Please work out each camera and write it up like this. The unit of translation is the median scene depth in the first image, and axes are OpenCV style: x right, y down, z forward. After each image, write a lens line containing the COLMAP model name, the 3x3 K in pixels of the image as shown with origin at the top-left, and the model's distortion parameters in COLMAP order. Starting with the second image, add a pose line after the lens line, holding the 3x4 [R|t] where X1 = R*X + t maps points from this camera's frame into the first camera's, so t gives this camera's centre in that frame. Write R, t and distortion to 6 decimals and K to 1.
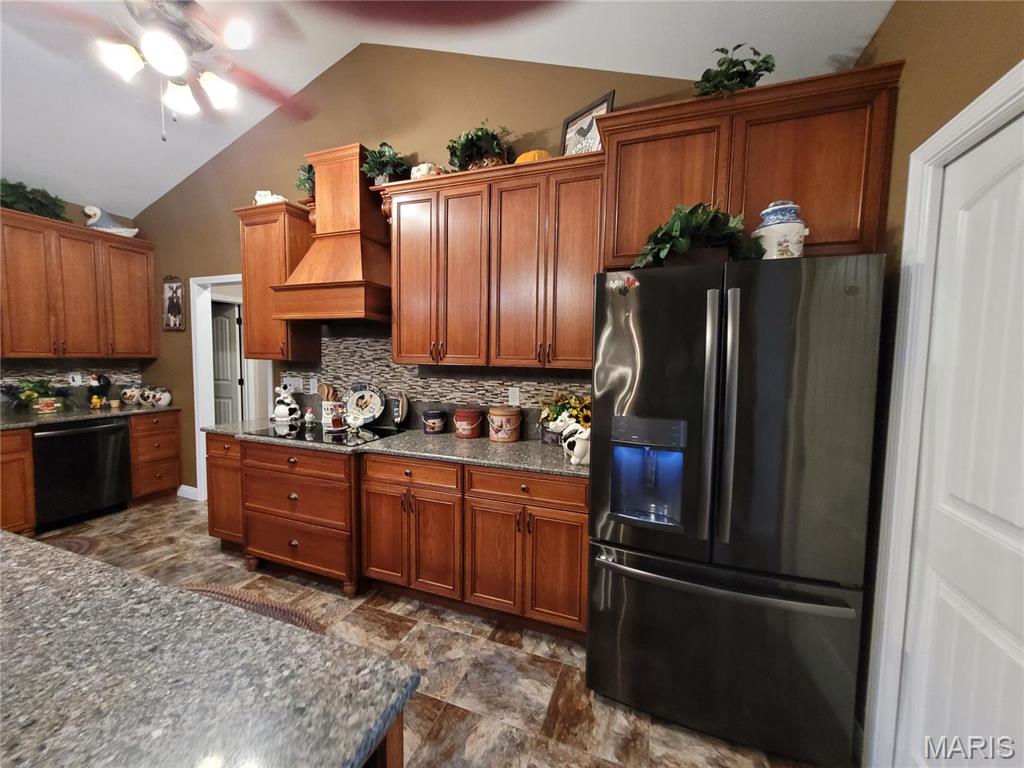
lens RADIAL K [[404.5, 0, 510.7], [0, 404.5, 383.4], [0, 0, 1]] dist [0.002482, -0.000971]
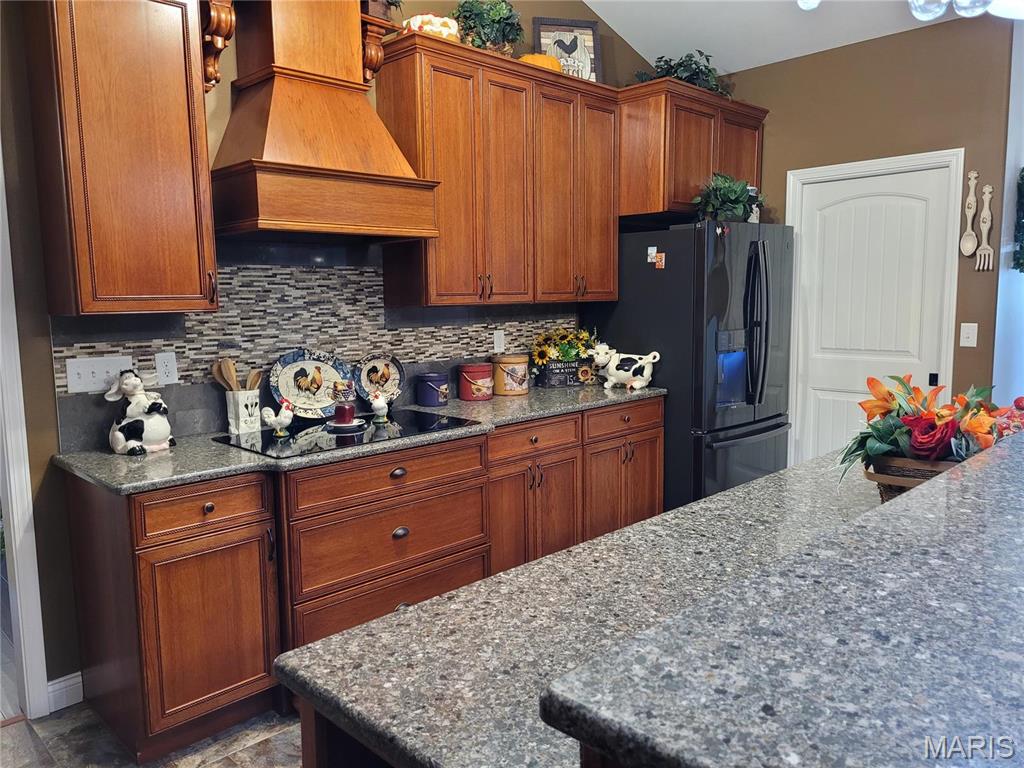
lens RADIAL K [[769.8, 0, 510.4], [0, 769.8, 383.9], [0, 0, 1]] dist [0.042630, -0.003807]
pose [[0.415466, -0.131269, 0.900087, -1.285968], [0.085416, 0.990790, 0.105071, -0.040535], [-0.905589, 0.033229, 0.422852, 0.310923]]
